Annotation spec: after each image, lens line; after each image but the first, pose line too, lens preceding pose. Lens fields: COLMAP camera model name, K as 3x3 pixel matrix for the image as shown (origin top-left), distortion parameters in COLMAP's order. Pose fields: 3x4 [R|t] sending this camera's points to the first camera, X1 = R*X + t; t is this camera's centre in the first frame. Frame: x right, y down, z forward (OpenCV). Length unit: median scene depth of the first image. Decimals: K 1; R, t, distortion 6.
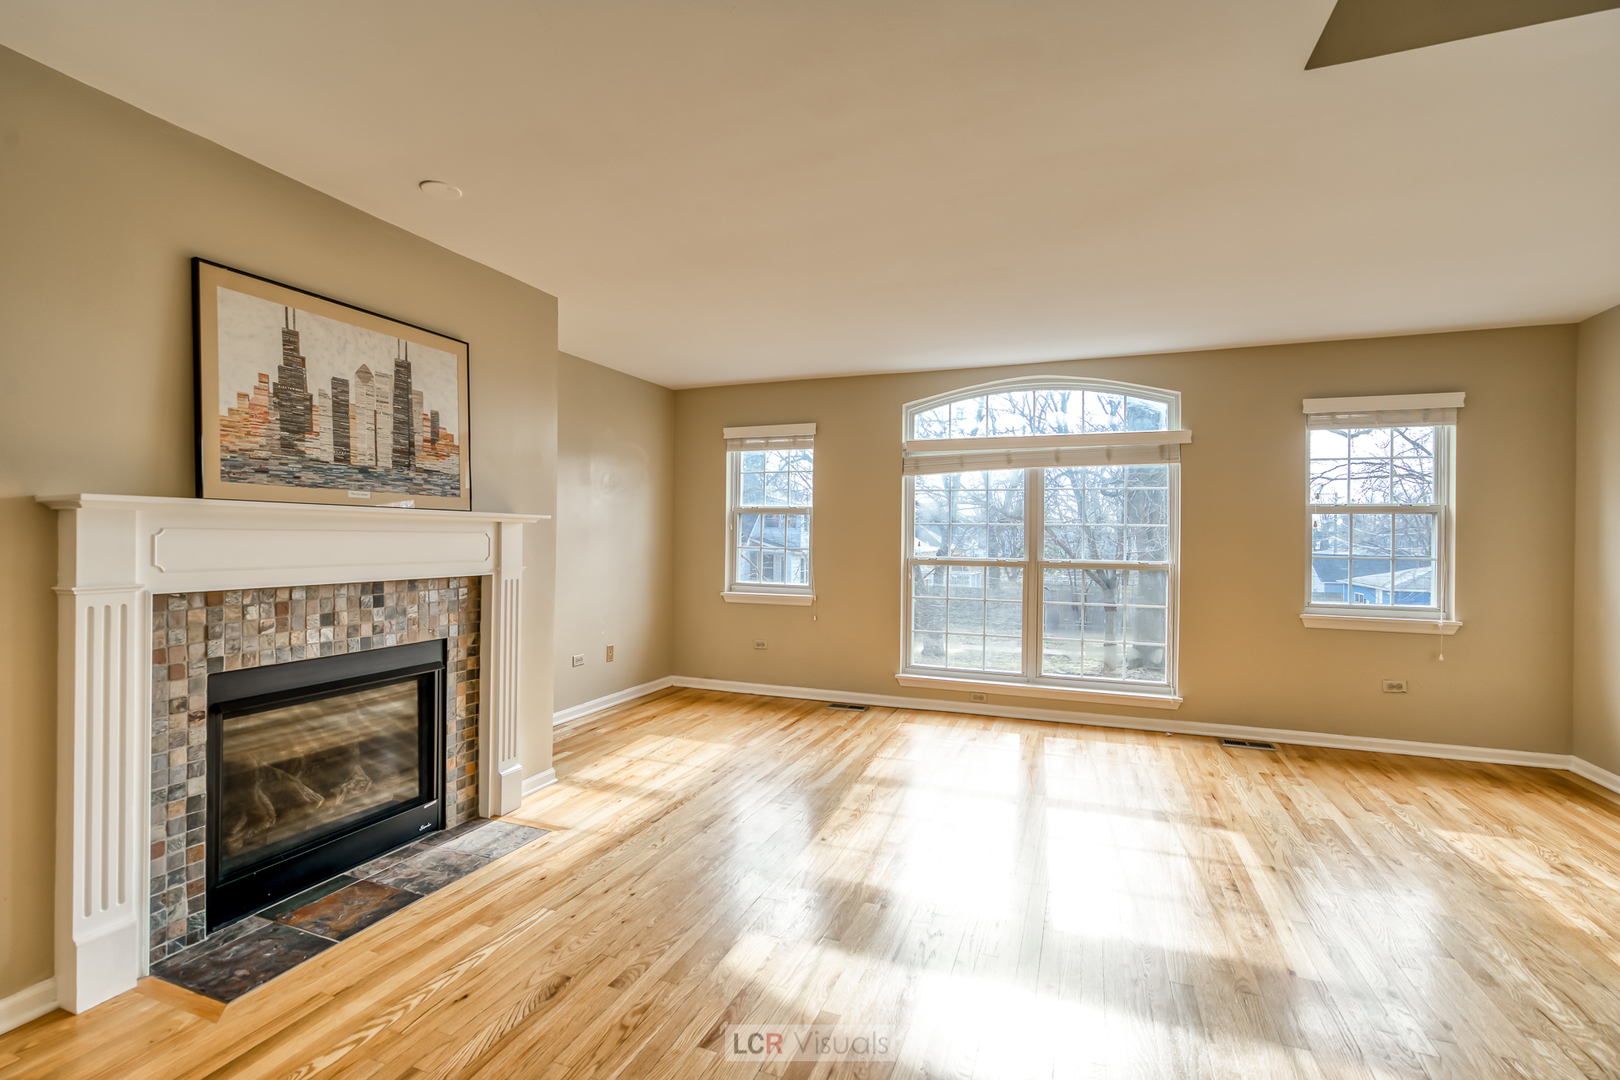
lens RADIAL K [[742.4, 0, 795.8], [0, 742.4, 534.8], [0, 0, 1]] dist [-0.020905, 0.001330]
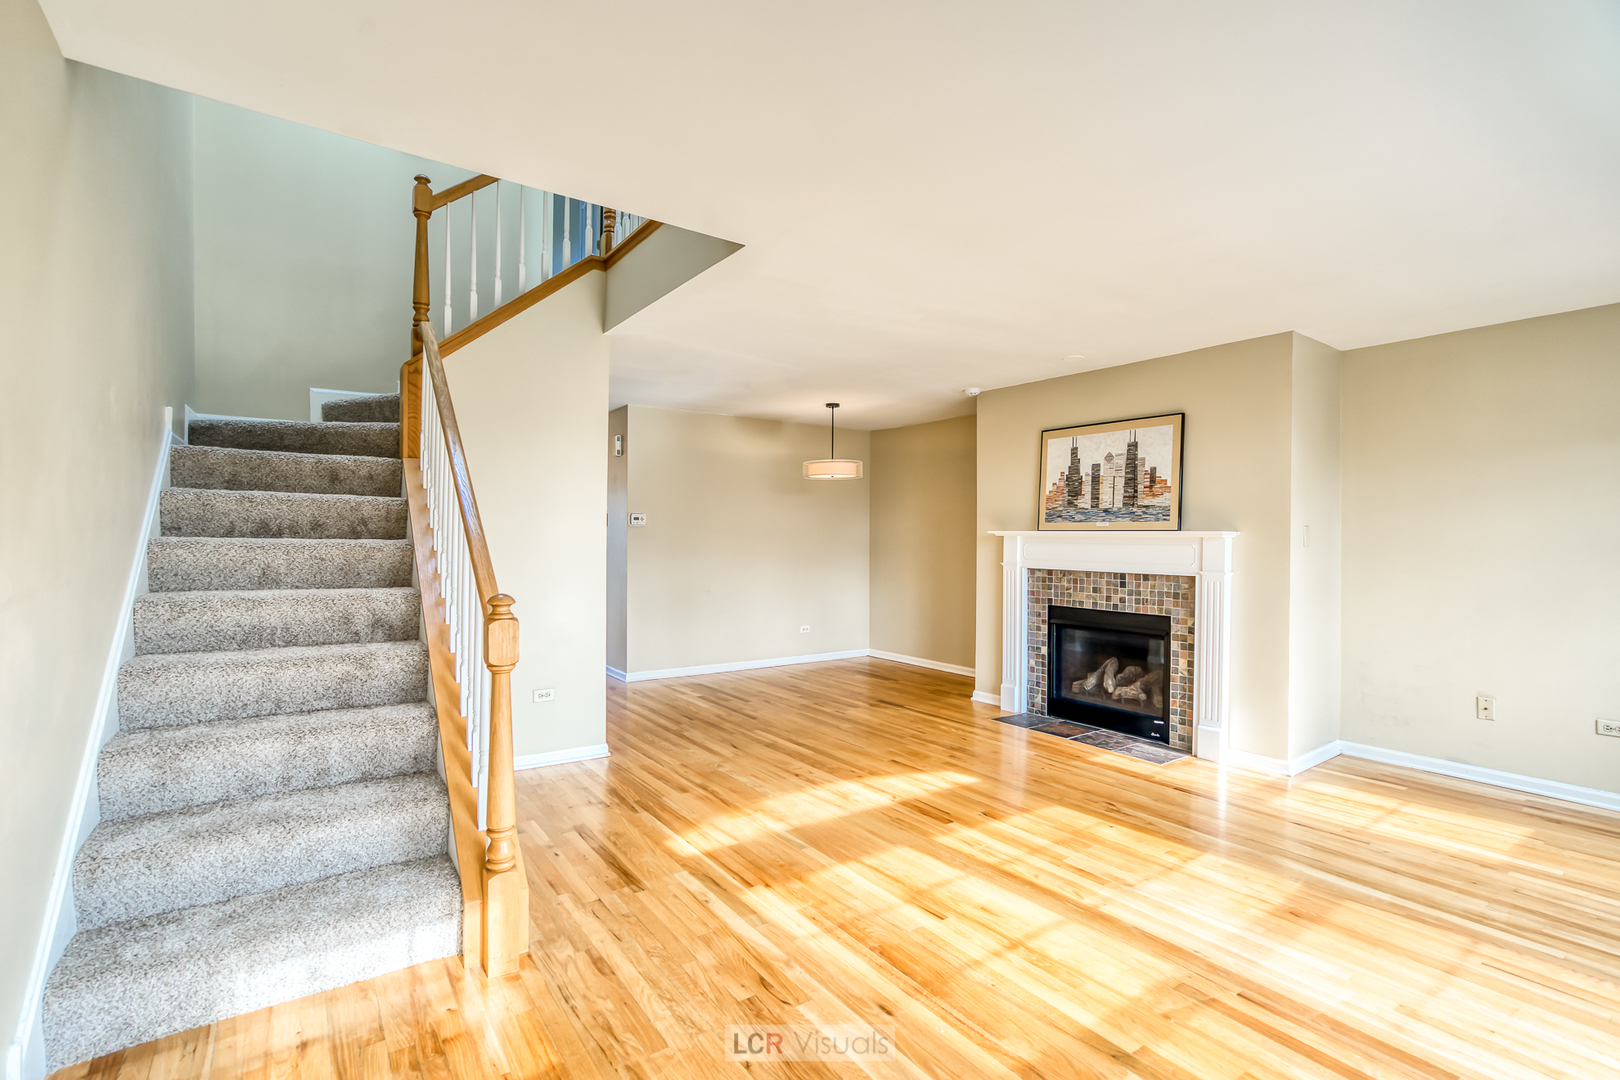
lens RADIAL K [[742.4, 0, 795.8], [0, 742.4, 534.8], [0, 0, 1]] dist [-0.020905, 0.001330]
pose [[-0.558386, -0.015460, -0.829437, 1.333875], [-0.010768, 0.999877, -0.011388, 0.001539], [0.829512, 0.002573, -0.558484, 1.357555]]
